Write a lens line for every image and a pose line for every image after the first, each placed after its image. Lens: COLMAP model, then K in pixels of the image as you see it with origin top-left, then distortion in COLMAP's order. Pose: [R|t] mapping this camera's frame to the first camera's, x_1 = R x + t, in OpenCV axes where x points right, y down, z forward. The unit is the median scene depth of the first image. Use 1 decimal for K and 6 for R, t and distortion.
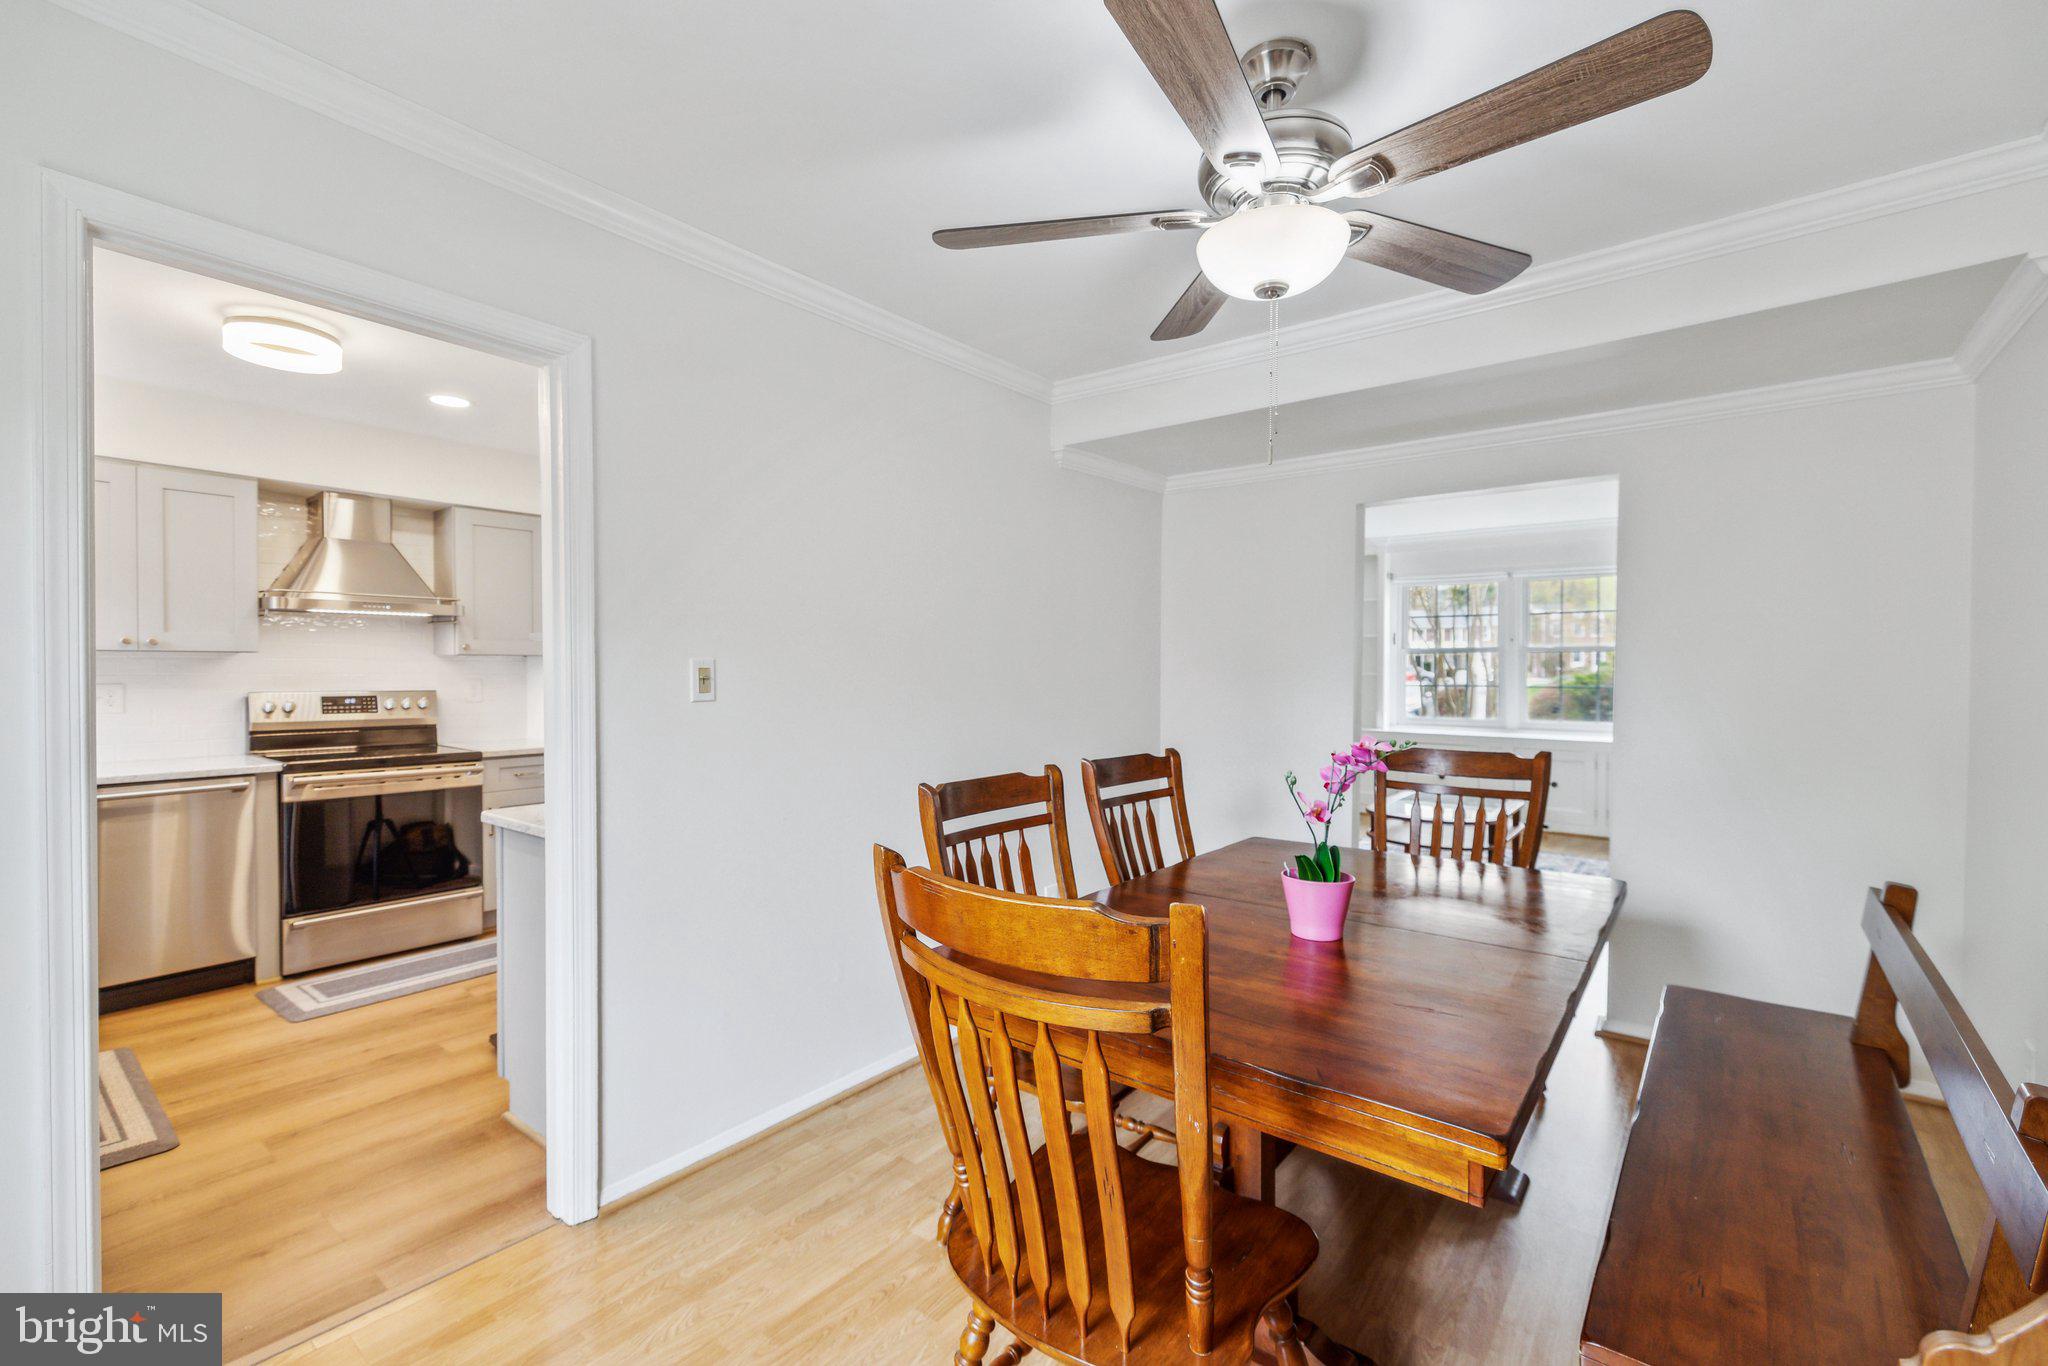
lens RADIAL K [[881.4, 0, 1023.2], [0, 881.4, 678.8], [0, 0, 1]] dist [0.003092, 0.000959]
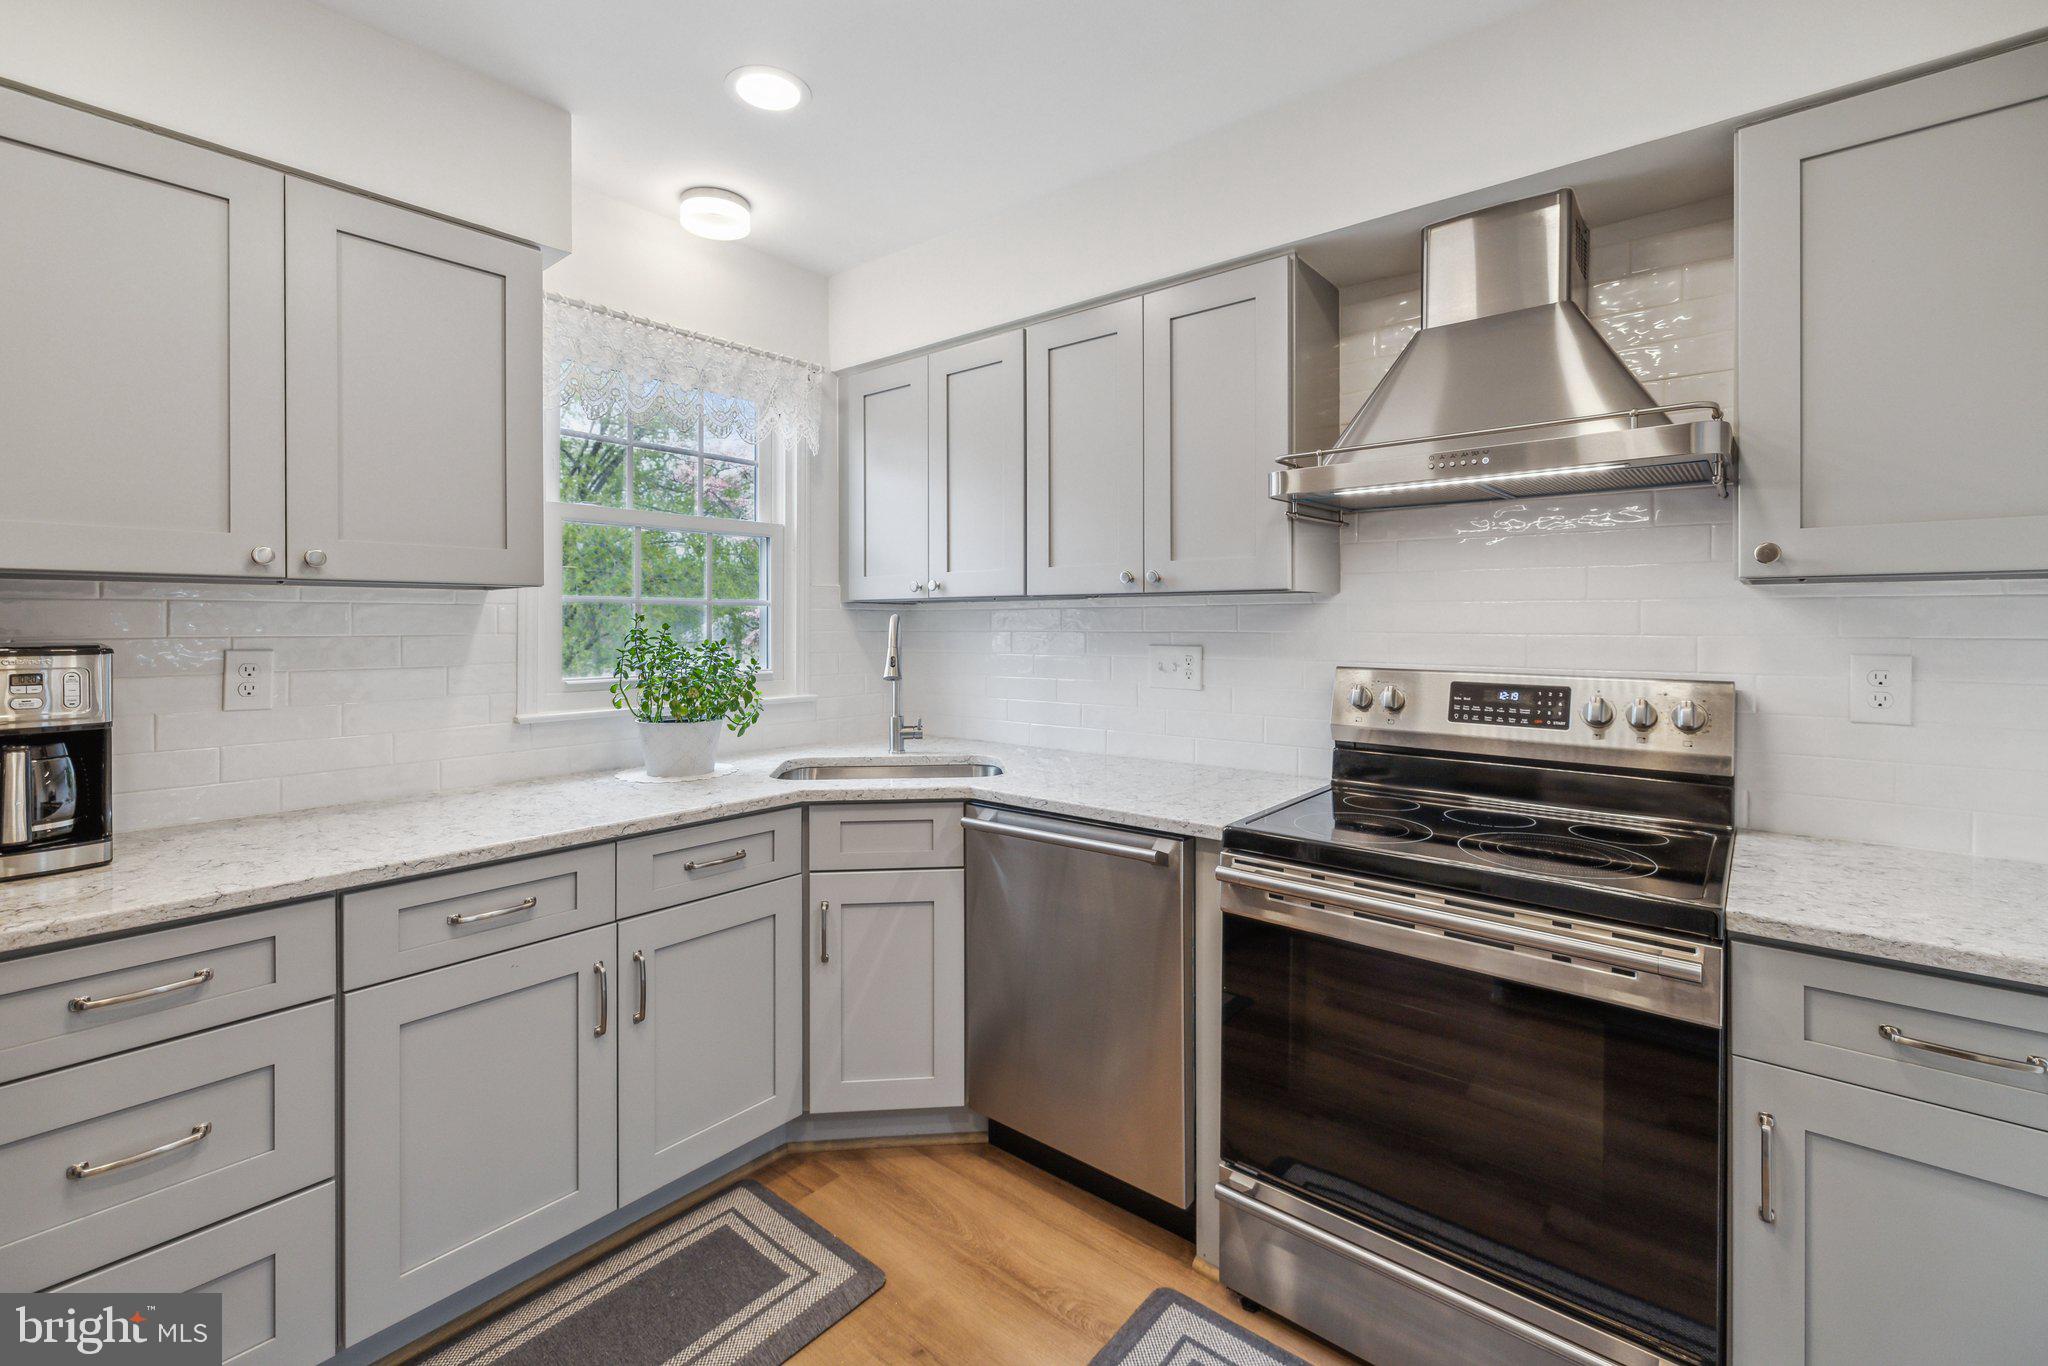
lens RADIAL K [[881.4, 0, 1024.5], [0, 881.4, 631.7], [0, 0, 1]] dist [0.003092, 0.000959]
pose [[-0.030629, 0.006288, -0.999511, -0.322021], [-0.014860, 0.999867, 0.006745, -0.006649], [0.999420, 0.015060, -0.030532, 0.787882]]
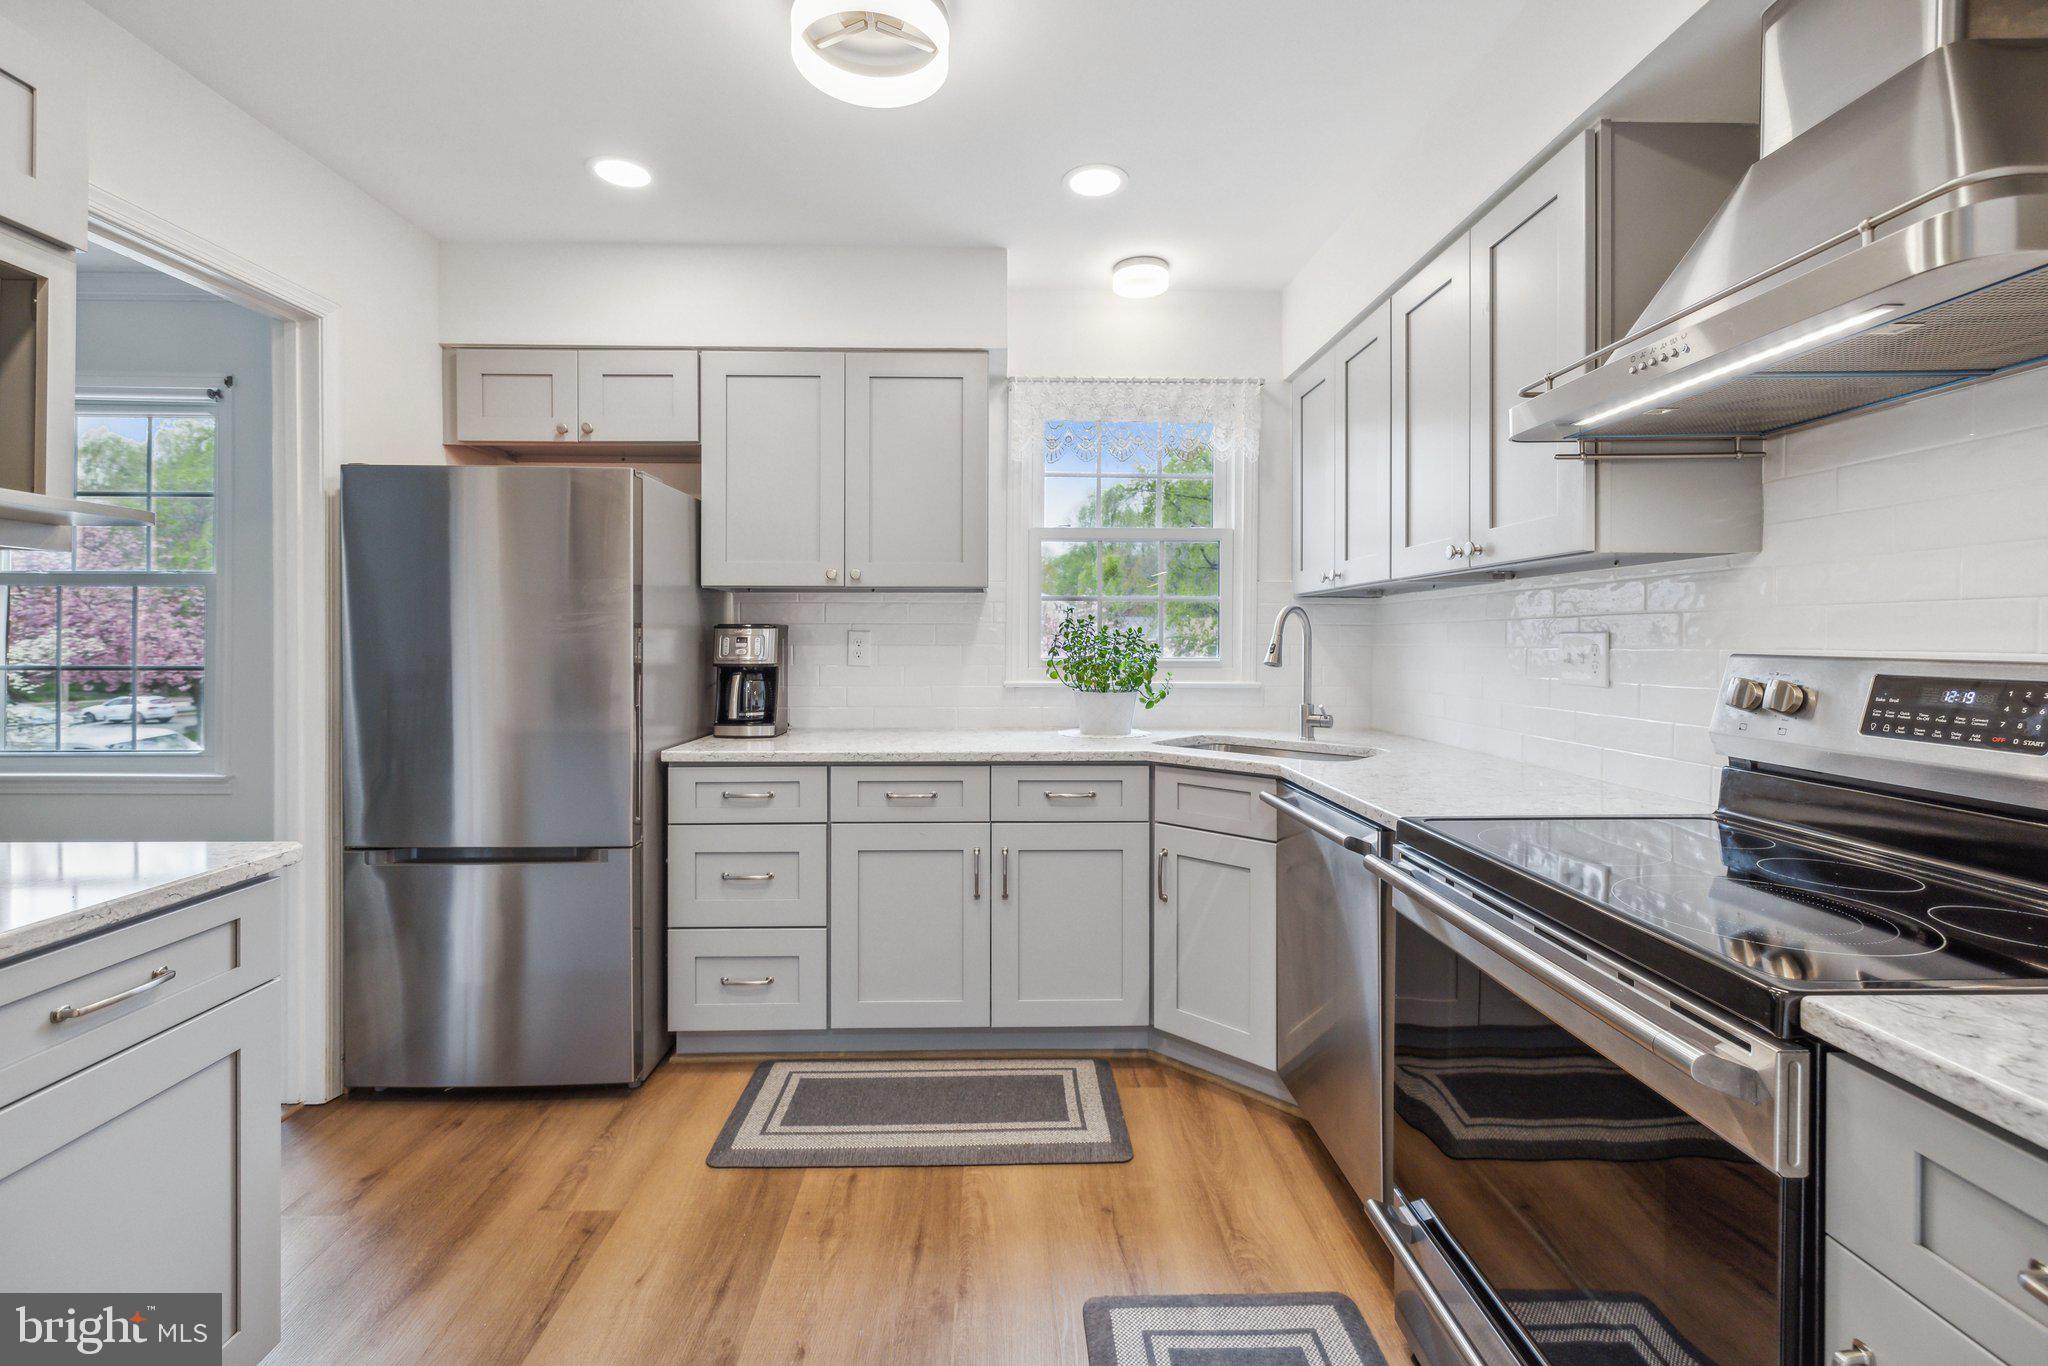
lens RADIAL K [[881.4, 0, 1030.2], [0, 881.4, 648.2], [0, 0, 1]] dist [0.003092, 0.000959]
pose [[-0.765537, 0.002746, -0.643386, -0.375292], [-0.012912, 0.999724, 0.019630, 0.008369], [0.643262, 0.023335, -0.765290, 1.045744]]
